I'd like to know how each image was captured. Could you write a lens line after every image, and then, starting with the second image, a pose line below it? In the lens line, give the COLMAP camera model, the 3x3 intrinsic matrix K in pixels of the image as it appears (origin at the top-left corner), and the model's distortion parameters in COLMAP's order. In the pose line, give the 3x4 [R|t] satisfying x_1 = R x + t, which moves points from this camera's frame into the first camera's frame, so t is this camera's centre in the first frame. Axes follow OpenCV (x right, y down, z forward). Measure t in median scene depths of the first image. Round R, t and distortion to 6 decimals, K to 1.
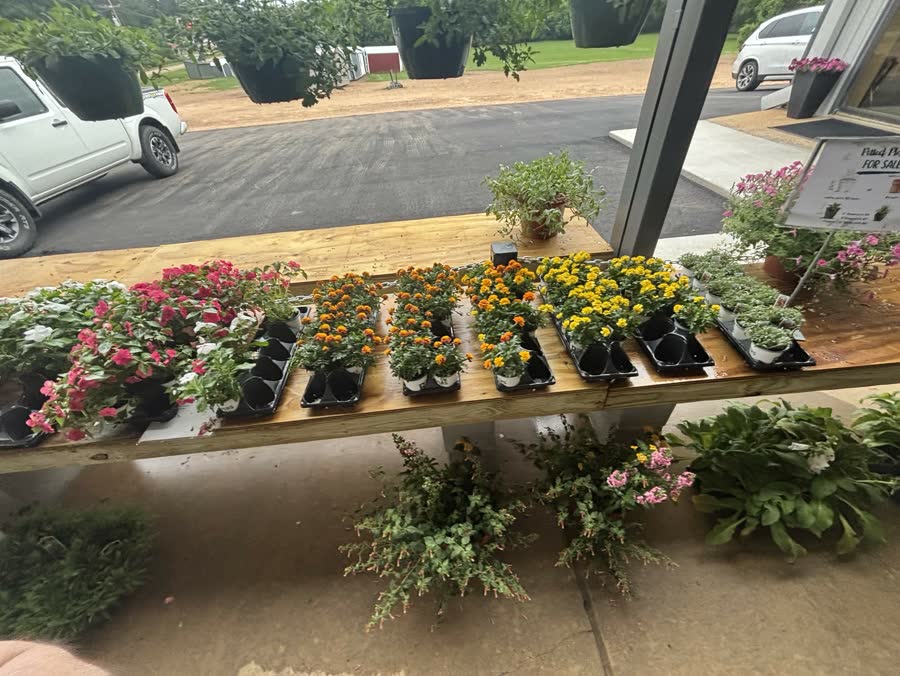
lens RADIAL K [[354.0, 0, 450.0], [0, 354.0, 338.0], [0, 0, 1]] dist [0.000573, -0.000747]
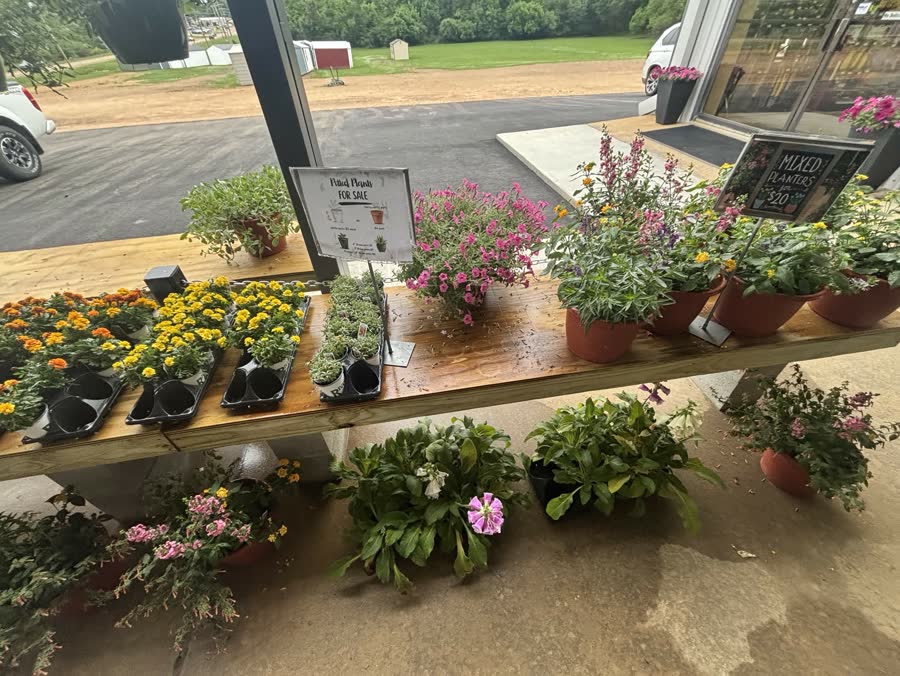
lens RADIAL K [[354.0, 0, 450.0], [0, 354.0, 338.0], [0, 0, 1]] dist [0.000573, -0.000747]
pose [[0.995638, -0.040710, 0.083956, 0.221297], [0.040351, 0.999168, 0.005972, -0.015465], [-0.084129, -0.002559, 0.996452, 0.002153]]
